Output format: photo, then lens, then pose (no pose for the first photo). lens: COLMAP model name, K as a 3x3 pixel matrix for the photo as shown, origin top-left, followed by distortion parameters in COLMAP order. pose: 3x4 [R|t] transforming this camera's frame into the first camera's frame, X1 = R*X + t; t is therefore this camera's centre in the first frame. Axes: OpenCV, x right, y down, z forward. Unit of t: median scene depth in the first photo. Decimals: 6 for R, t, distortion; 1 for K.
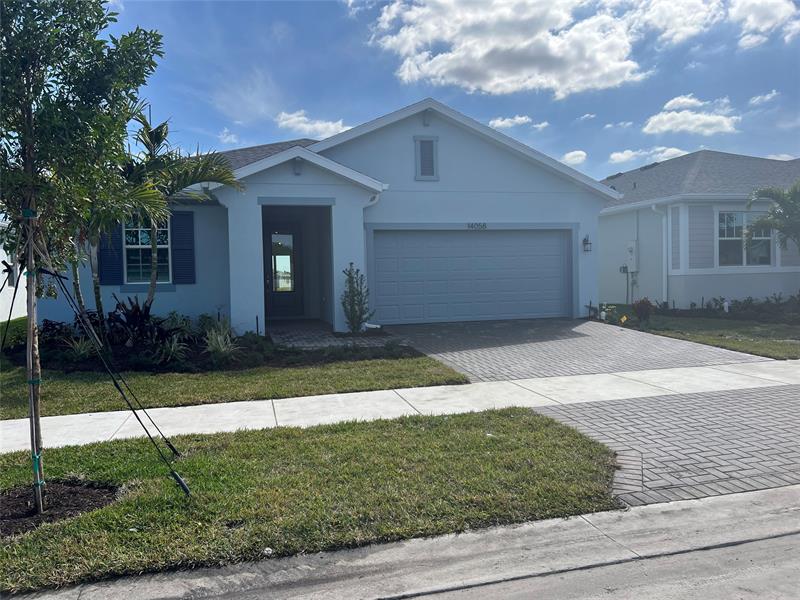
lens RADIAL K [[599.7, 0, 400.0], [0, 599.7, 300.0], [0, 0, 1]] dist [0.083727, -0.133094]
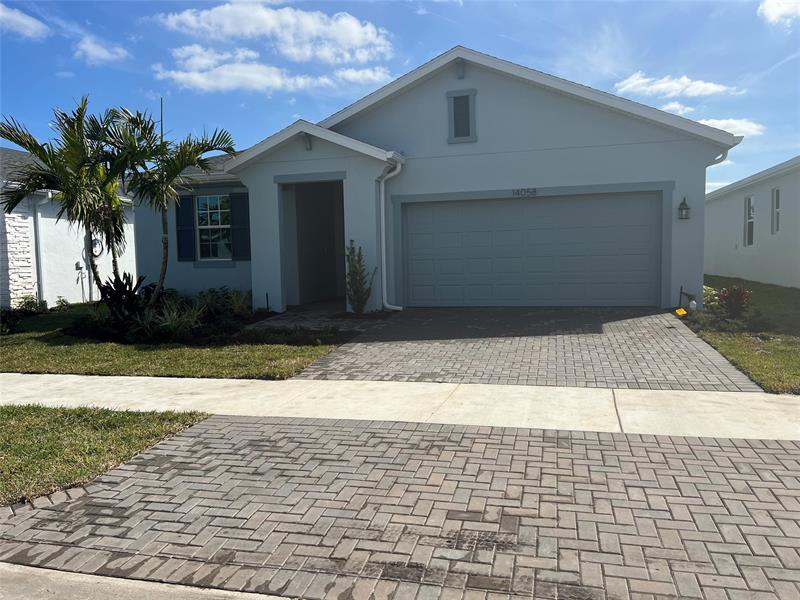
lens RADIAL K [[609.8, 0, 400.0], [0, 609.8, 300.0], [0, 0, 1]] dist [0.020974, 0.001665]
pose [[0.860751, 0.040410, -0.507420, 0.439349], [-0.016233, 0.998516, 0.051985, -0.017357], [0.508767, -0.036509, 0.860130, 0.198011]]
